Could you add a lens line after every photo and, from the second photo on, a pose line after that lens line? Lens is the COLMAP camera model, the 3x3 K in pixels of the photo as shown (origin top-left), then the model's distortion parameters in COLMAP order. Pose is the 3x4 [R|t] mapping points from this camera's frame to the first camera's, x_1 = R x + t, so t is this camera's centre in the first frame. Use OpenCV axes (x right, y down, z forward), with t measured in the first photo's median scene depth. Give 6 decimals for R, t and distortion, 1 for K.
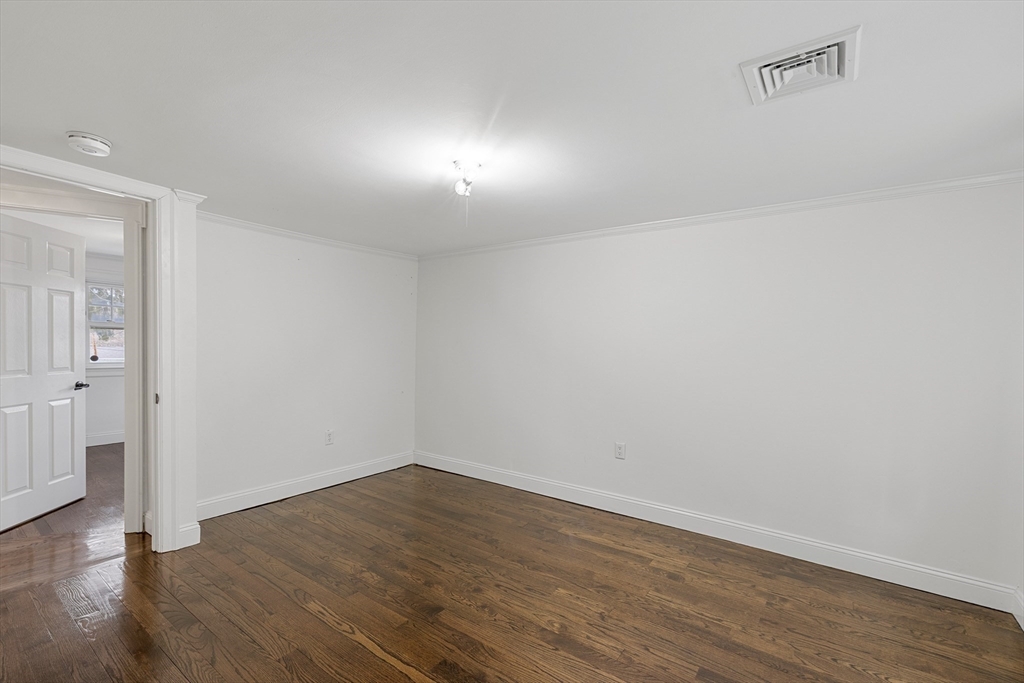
lens RADIAL K [[443.0, 0, 511.2], [0, 443.0, 348.4], [0, 0, 1]] dist [0.001336, 0.000124]
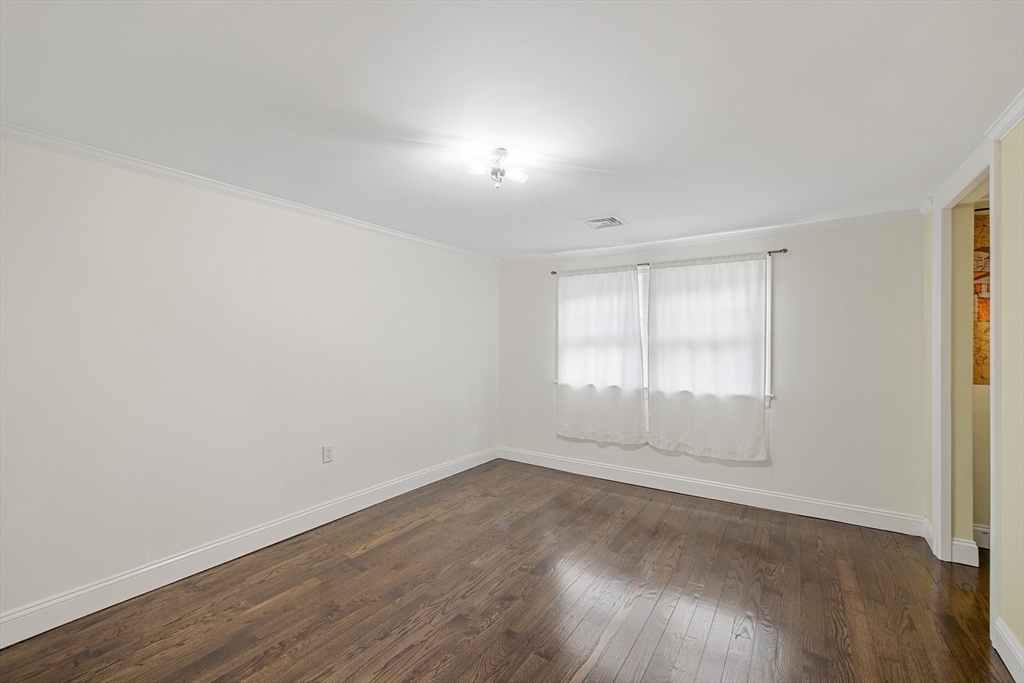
lens RADIAL K [[443.0, 0, 510.9], [0, 443.0, 336.2], [0, 0, 1]] dist [0.001336, 0.000124]
pose [[-0.051226, -0.008134, 0.998654, -0.858392], [0.000202, 0.999967, 0.008155, -0.023060], [-0.998687, 0.000619, -0.051222, 0.837687]]
